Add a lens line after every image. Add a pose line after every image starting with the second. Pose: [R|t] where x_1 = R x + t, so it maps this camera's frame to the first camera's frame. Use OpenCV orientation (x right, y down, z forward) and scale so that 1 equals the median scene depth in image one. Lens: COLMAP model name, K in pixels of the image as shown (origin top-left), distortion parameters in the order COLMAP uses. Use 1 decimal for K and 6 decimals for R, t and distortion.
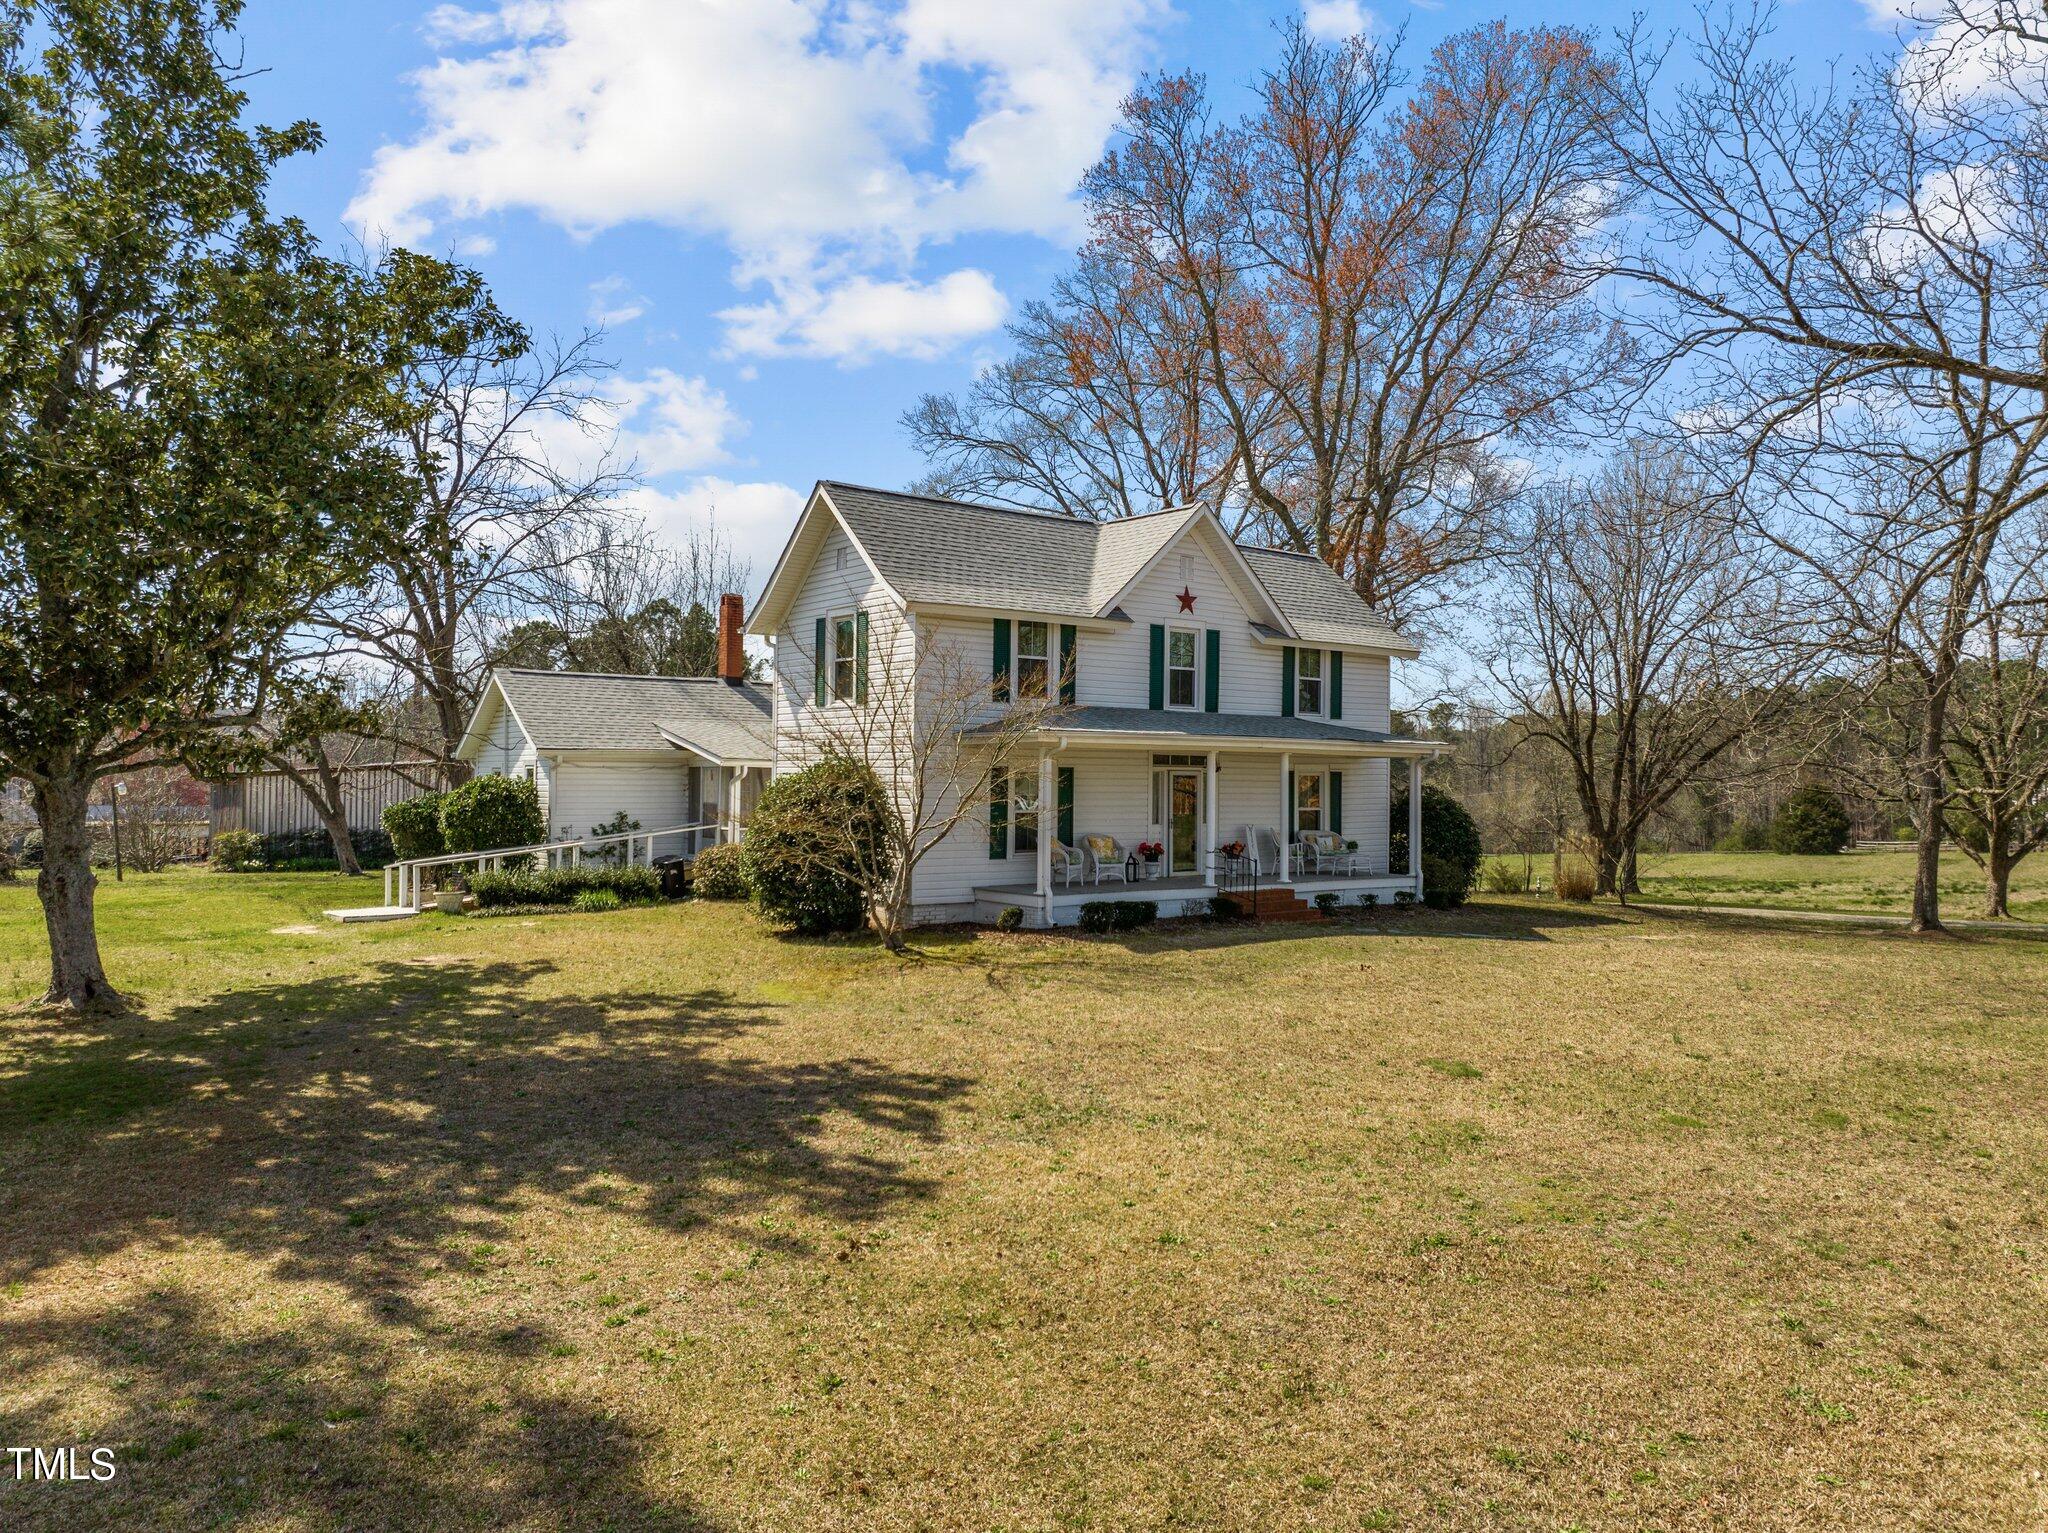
lens RADIAL K [[1461.4, 0, 1022.6], [0, 1461.4, 752.0], [0, 0, 1]] dist [-0.010024, -0.004617]
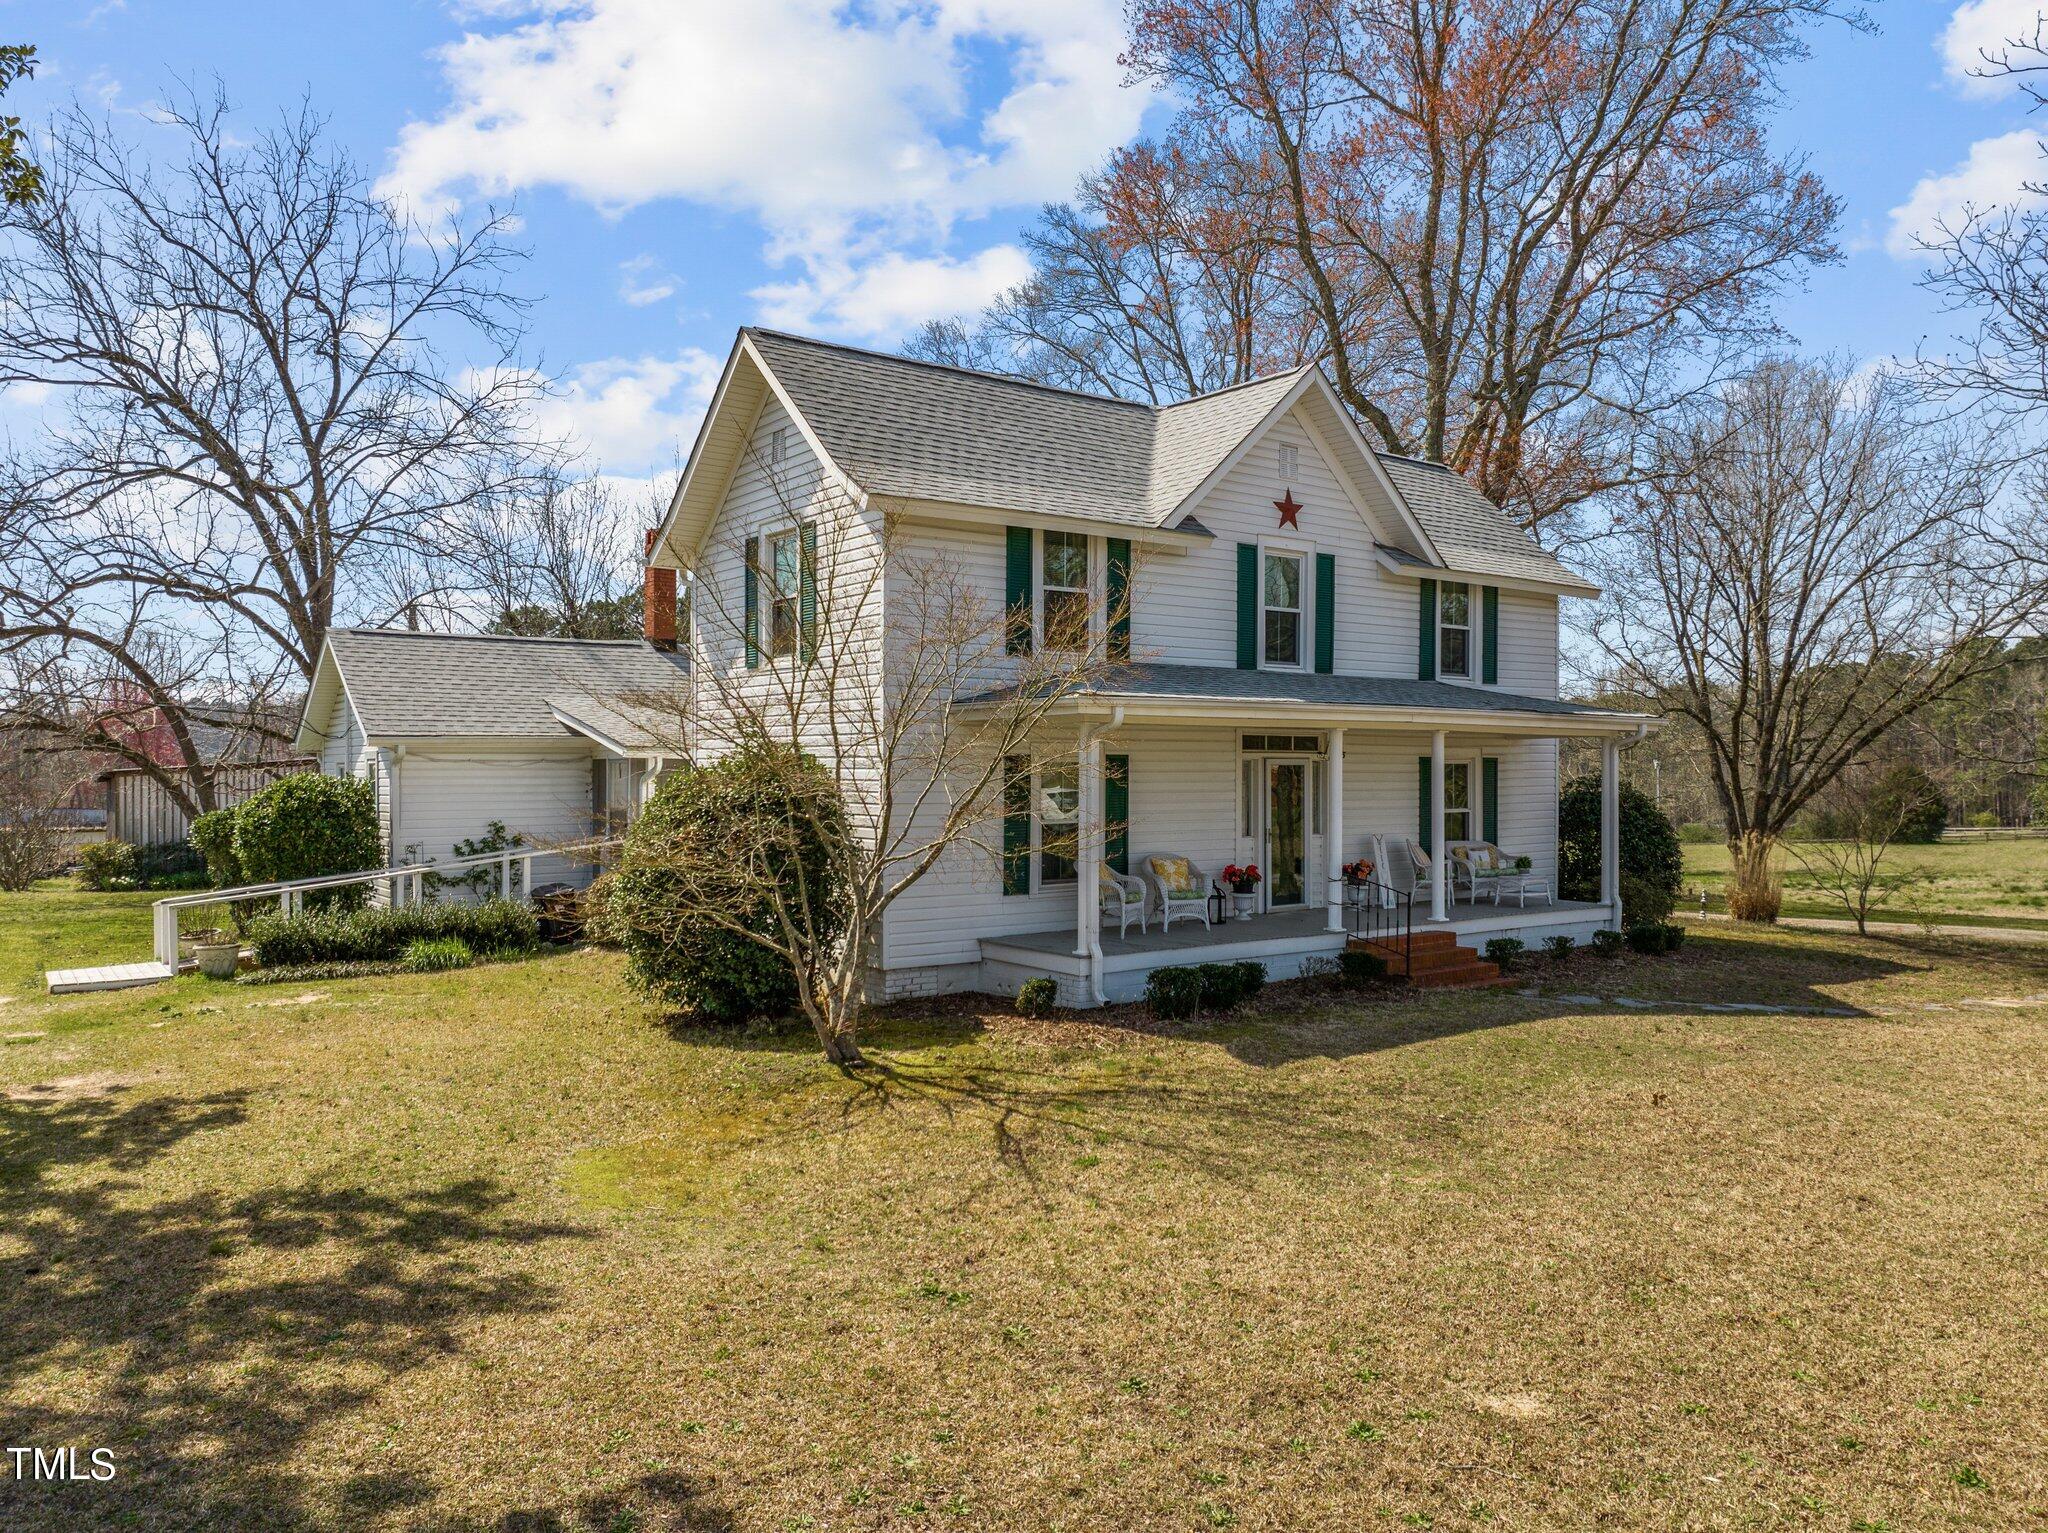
lens RADIAL K [[1461.4, 0, 1017.6], [0, 1461.4, 778.5], [0, 0, 1]] dist [-0.010024, -0.004617]
pose [[0.999794, -0.009066, -0.018155, -0.003541], [0.009515, 0.999647, 0.024792, 0.004225], [0.017923, -0.024959, 0.999528, 0.310028]]
